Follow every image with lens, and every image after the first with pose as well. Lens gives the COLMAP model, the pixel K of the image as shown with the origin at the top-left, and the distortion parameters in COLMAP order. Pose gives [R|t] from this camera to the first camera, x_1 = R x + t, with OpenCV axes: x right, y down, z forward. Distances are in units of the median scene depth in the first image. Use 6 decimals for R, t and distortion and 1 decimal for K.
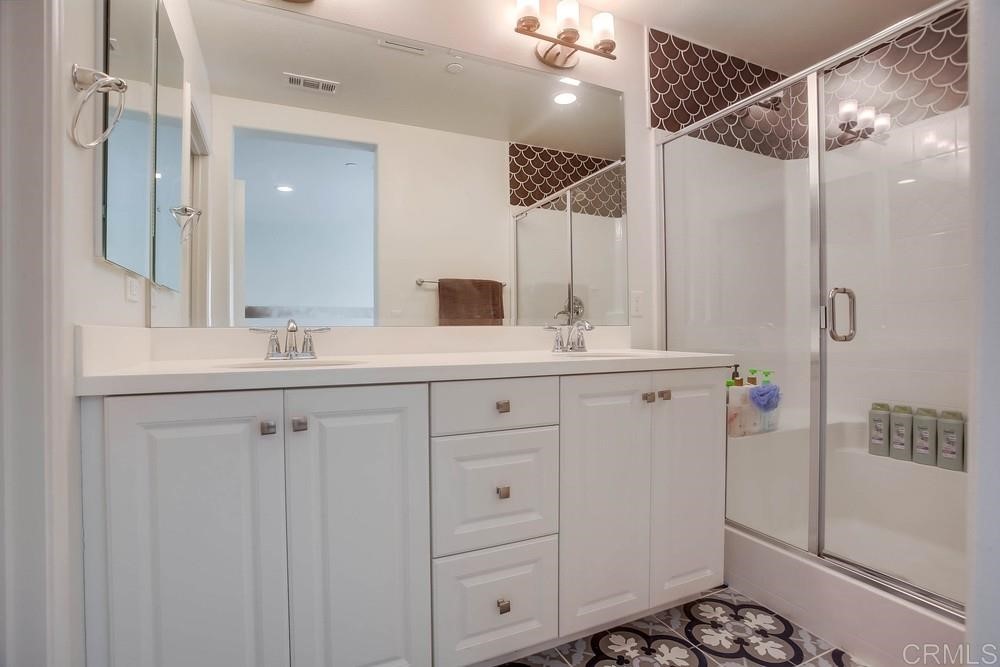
lens RADIAL K [[471.5, 0, 468.2], [0, 471.5, 349.5], [0, 0, 1]] dist [-0.001531, -0.000042]
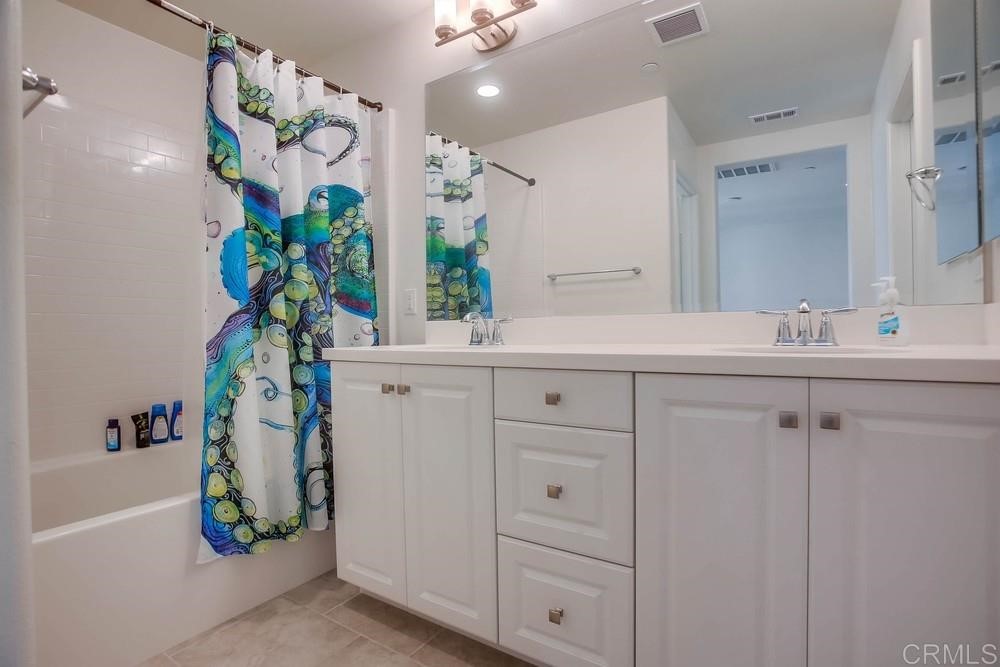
lens RADIAL K [[483.2, 0, 500.0], [0, 483.2, 333.5], [0, 0, 1]] dist [-0.052258, 0.013281]
pose [[0.554548, 0.009855, -0.832093, 0.533870], [-0.010349, 0.999934, 0.004946, -0.008708], [0.832087, 0.005869, 0.554614, 0.251839]]
